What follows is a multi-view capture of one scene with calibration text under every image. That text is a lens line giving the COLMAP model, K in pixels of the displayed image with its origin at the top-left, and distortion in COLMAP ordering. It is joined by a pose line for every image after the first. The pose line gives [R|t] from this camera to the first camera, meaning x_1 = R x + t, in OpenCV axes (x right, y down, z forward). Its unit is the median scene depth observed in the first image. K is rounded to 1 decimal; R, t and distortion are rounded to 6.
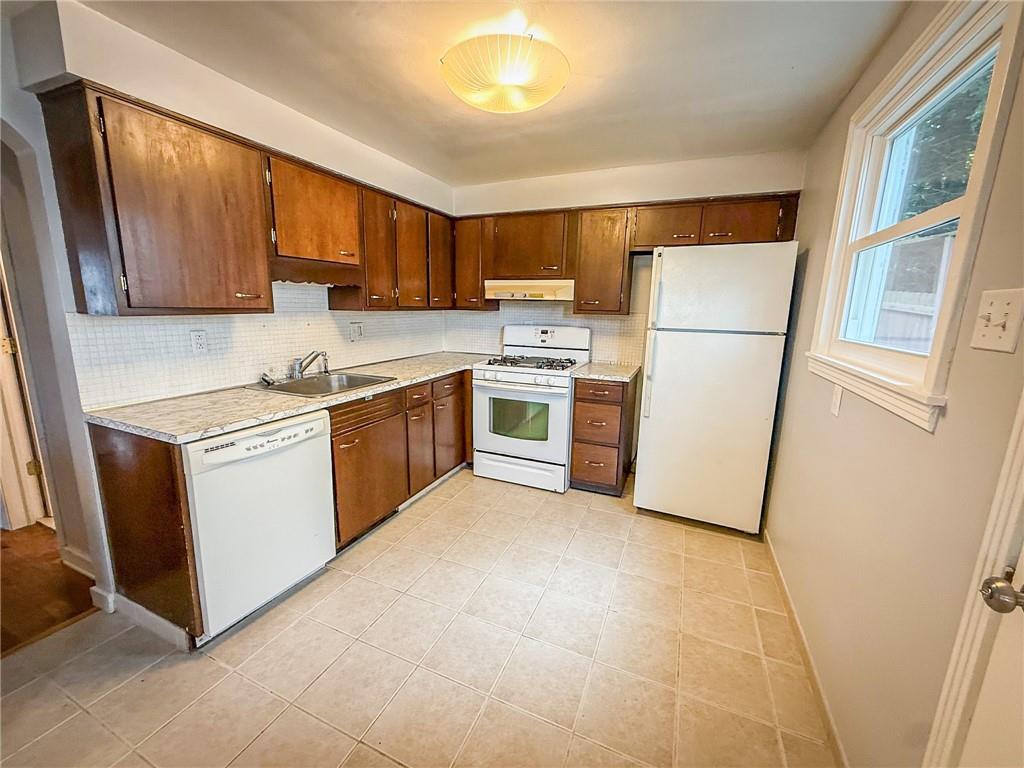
lens RADIAL K [[406.8, 0, 510.5], [0, 406.8, 381.7], [0, 0, 1]] dist [-0.003496, 0.000351]
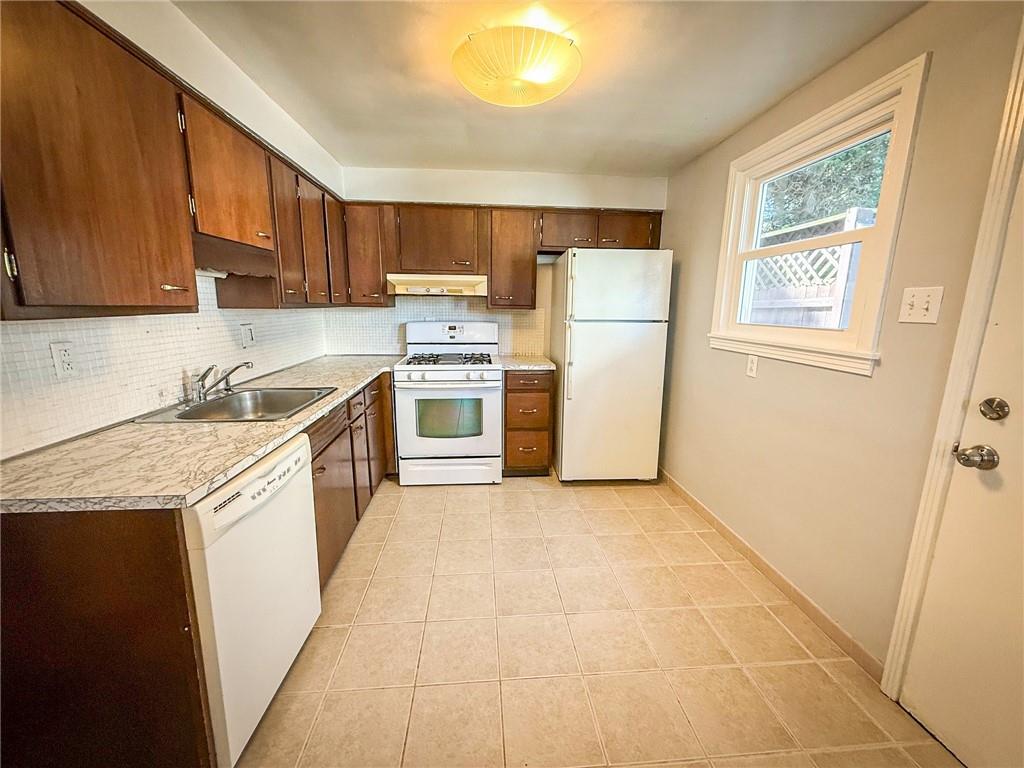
lens RADIAL K [[406.8, 0, 508.6], [0, 406.8, 381.1], [0, 0, 1]] dist [-0.003496, 0.000351]
pose [[0.882923, -0.097172, 0.459352, -0.322671], [0.093852, 0.995130, 0.030118, -0.012922], [-0.460042, 0.016519, 0.887744, 0.076994]]
